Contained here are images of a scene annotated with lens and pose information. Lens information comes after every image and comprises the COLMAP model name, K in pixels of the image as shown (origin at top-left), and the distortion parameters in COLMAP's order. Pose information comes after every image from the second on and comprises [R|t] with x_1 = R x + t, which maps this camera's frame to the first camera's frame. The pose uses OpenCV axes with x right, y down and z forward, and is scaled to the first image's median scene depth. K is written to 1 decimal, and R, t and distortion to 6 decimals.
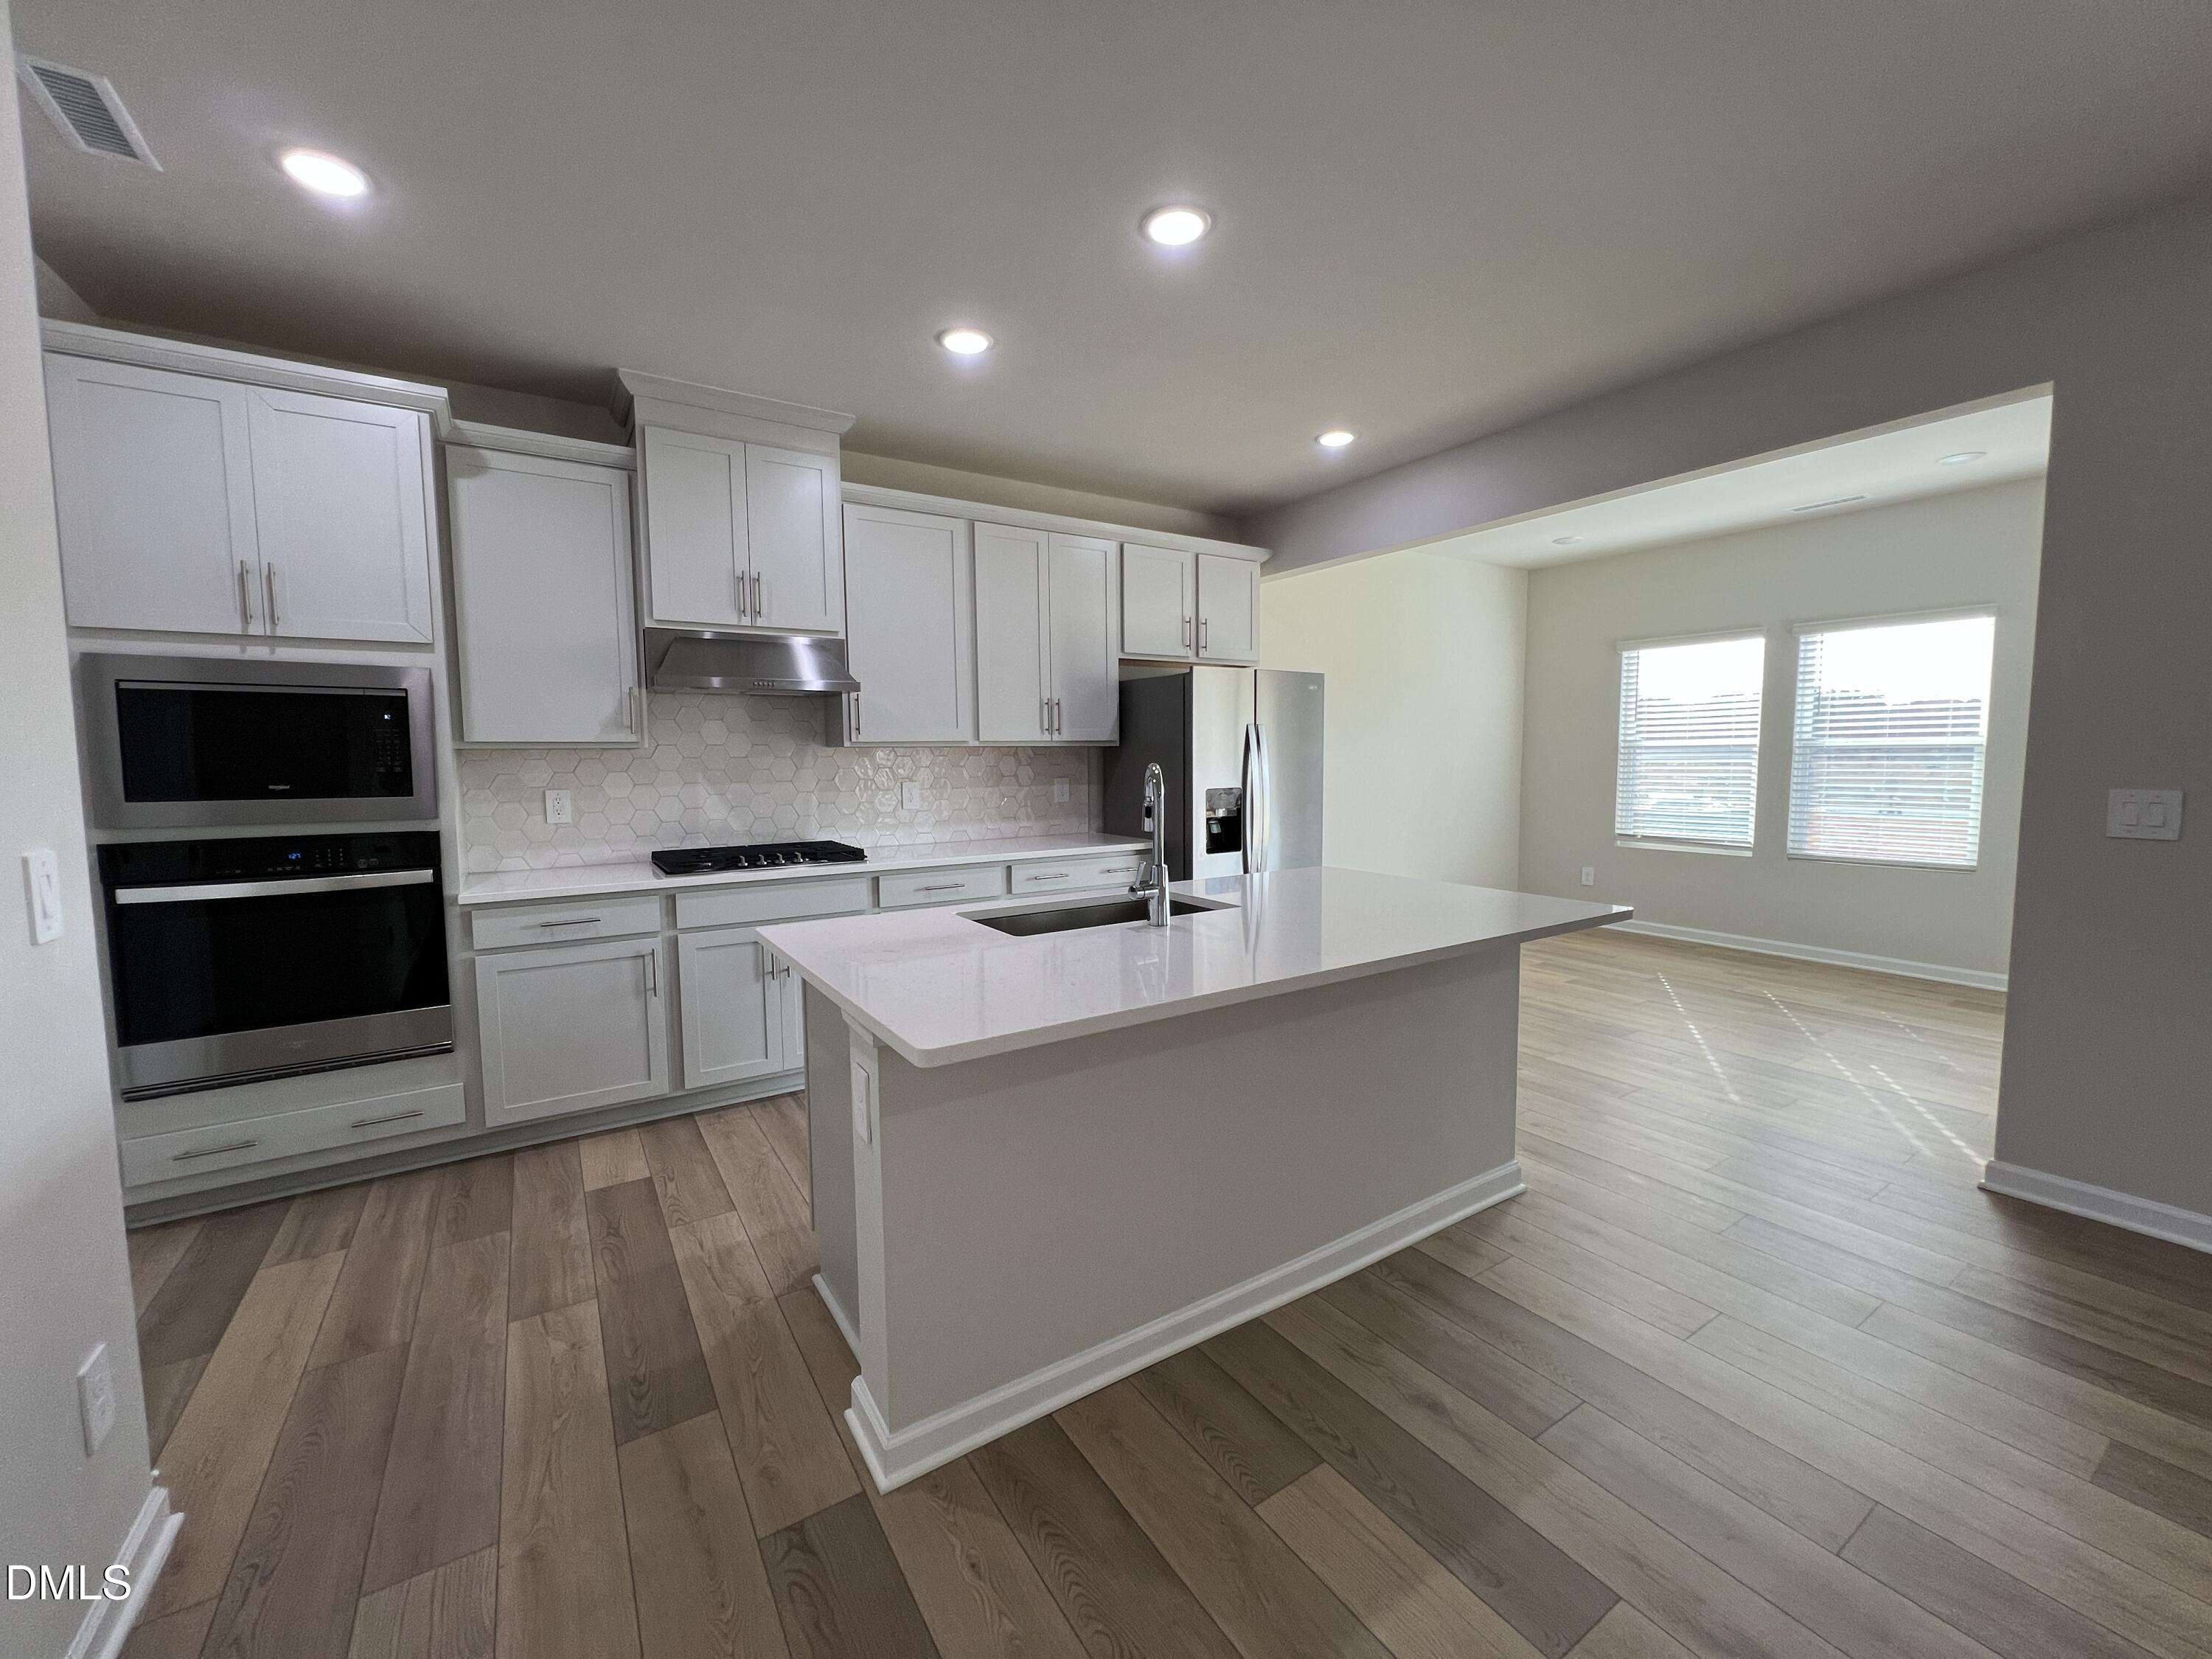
lens RADIAL K [[879.8, 0, 1098.5], [0, 879.8, 824.4], [0, 0, 1]] dist [0.001523, -0.000124]
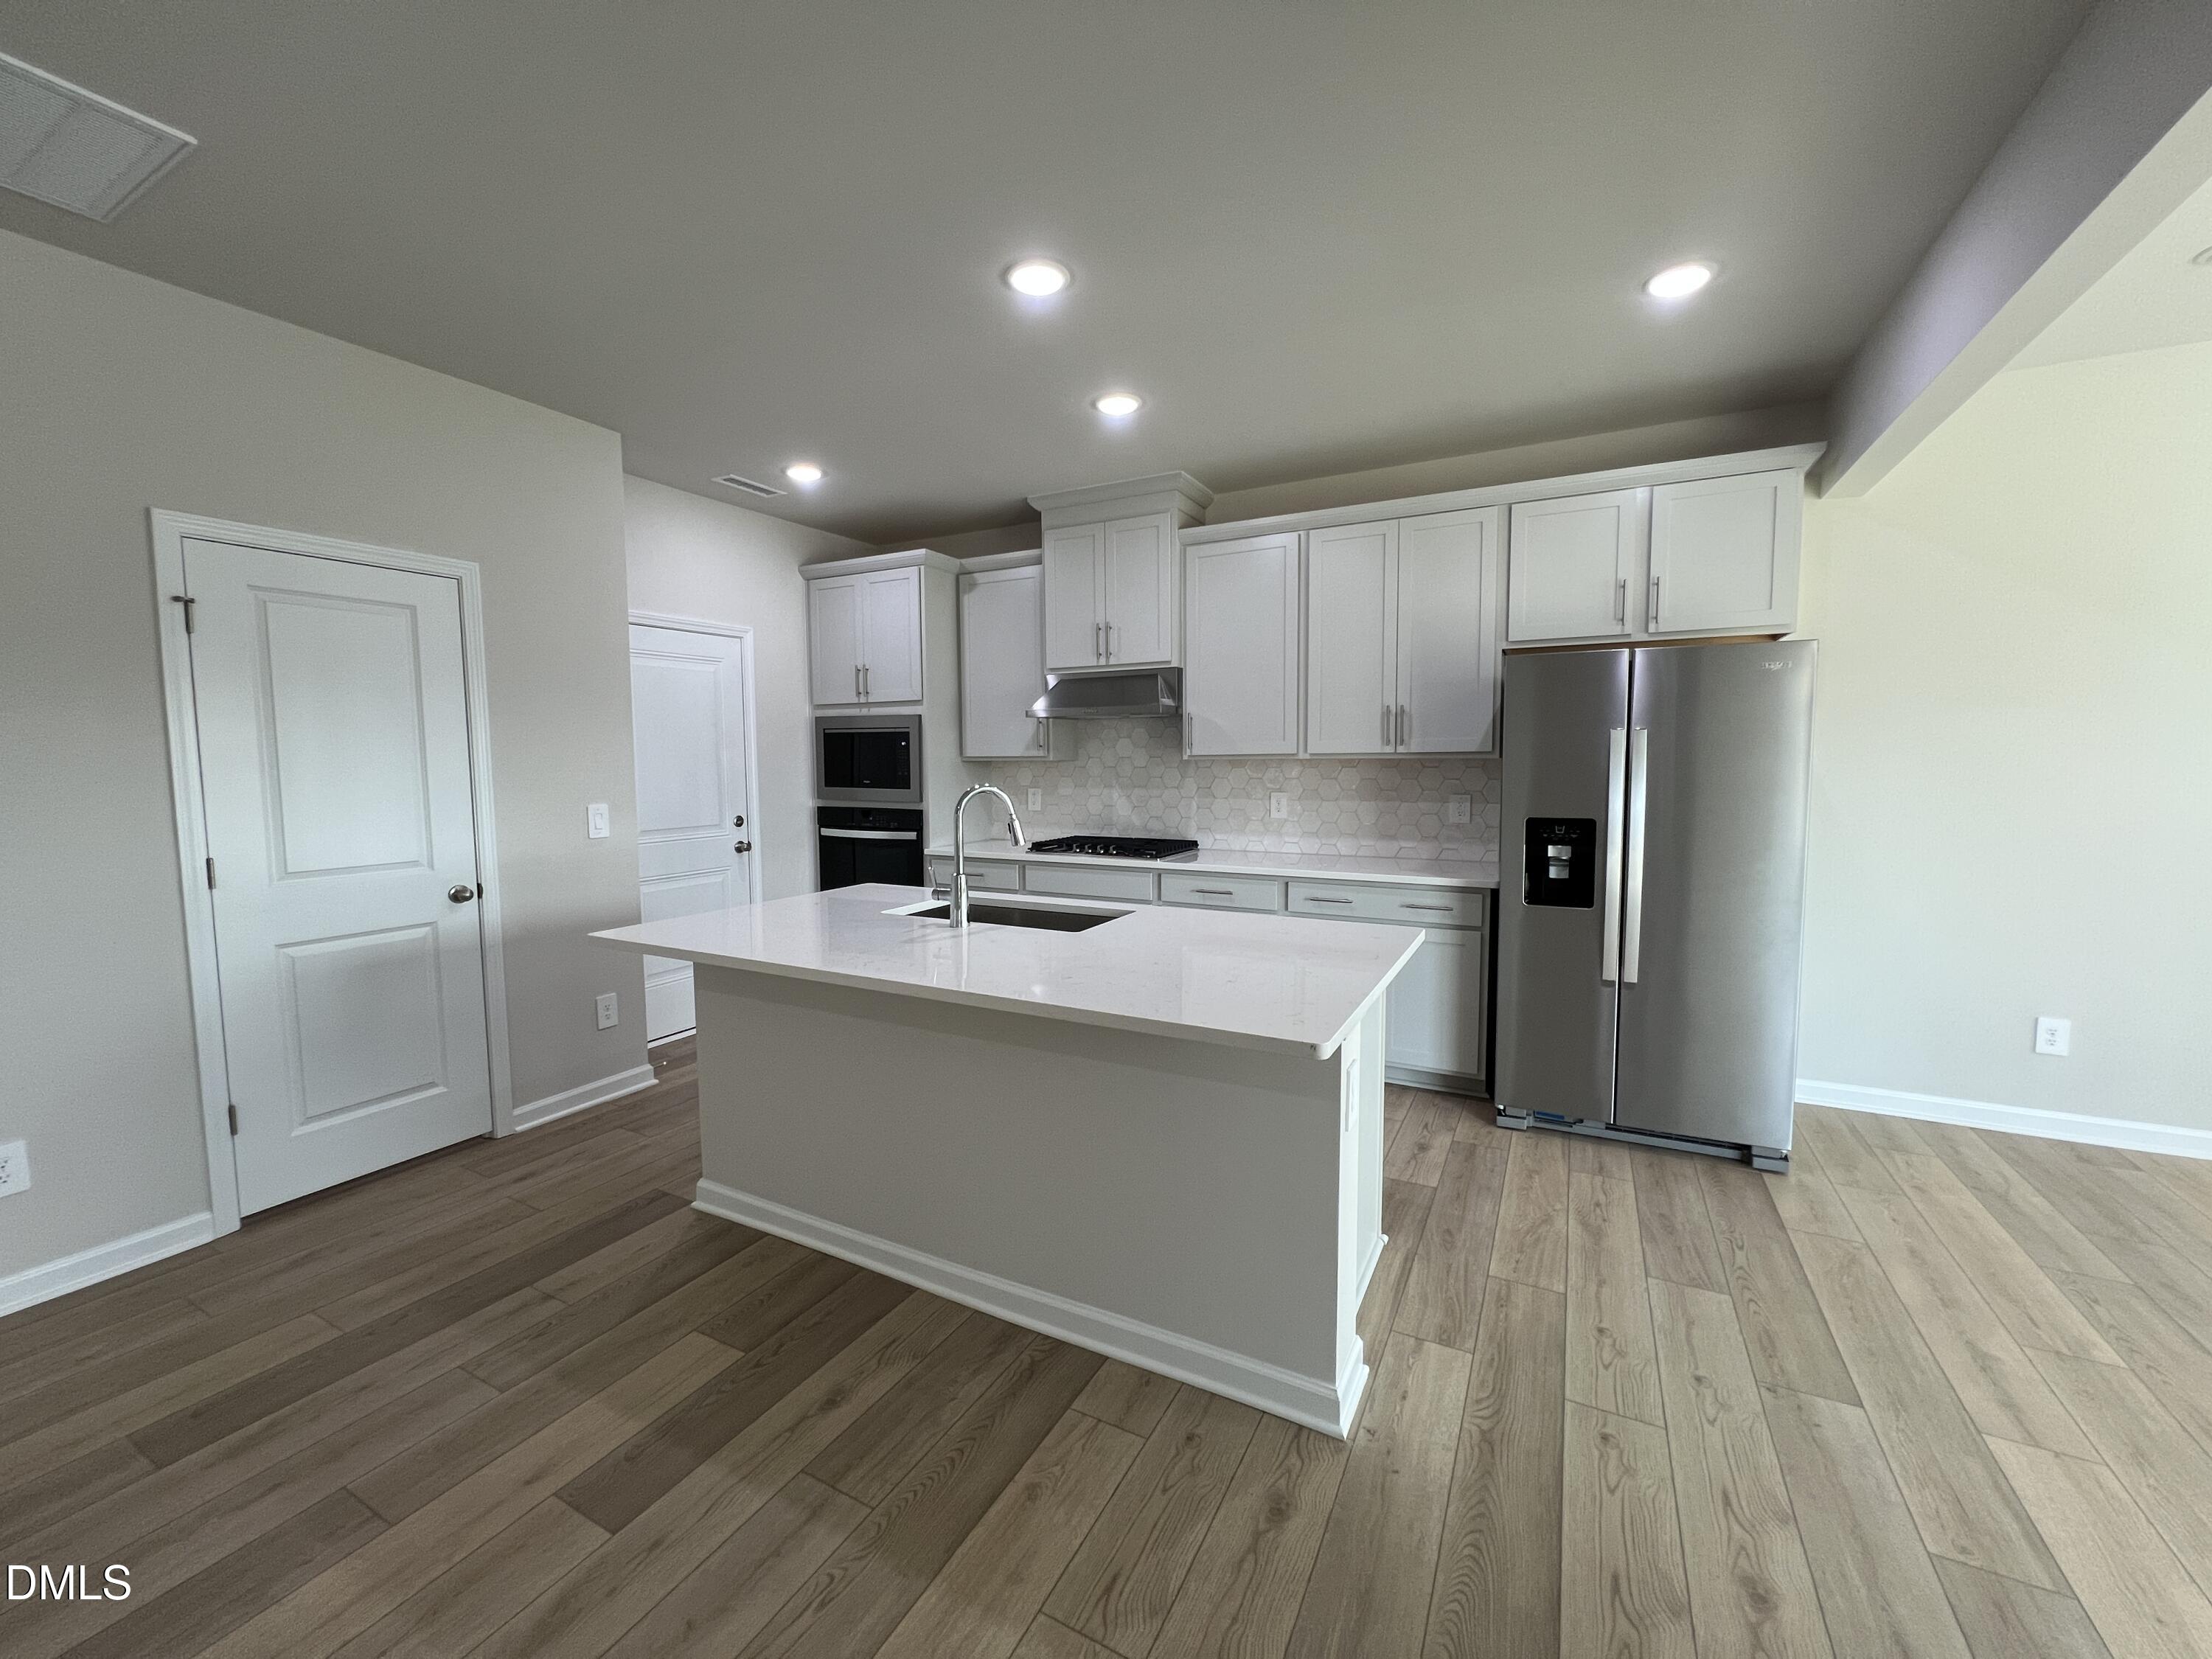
lens RADIAL K [[879.8, 0, 1098.5], [0, 879.8, 824.4], [0, 0, 1]] dist [0.001523, -0.000124]
pose [[0.484243, 0.072570, -0.871919, 0.728462], [-0.069367, 0.996602, 0.044423, -0.051824], [0.872179, 0.038971, 0.487632, 0.381944]]
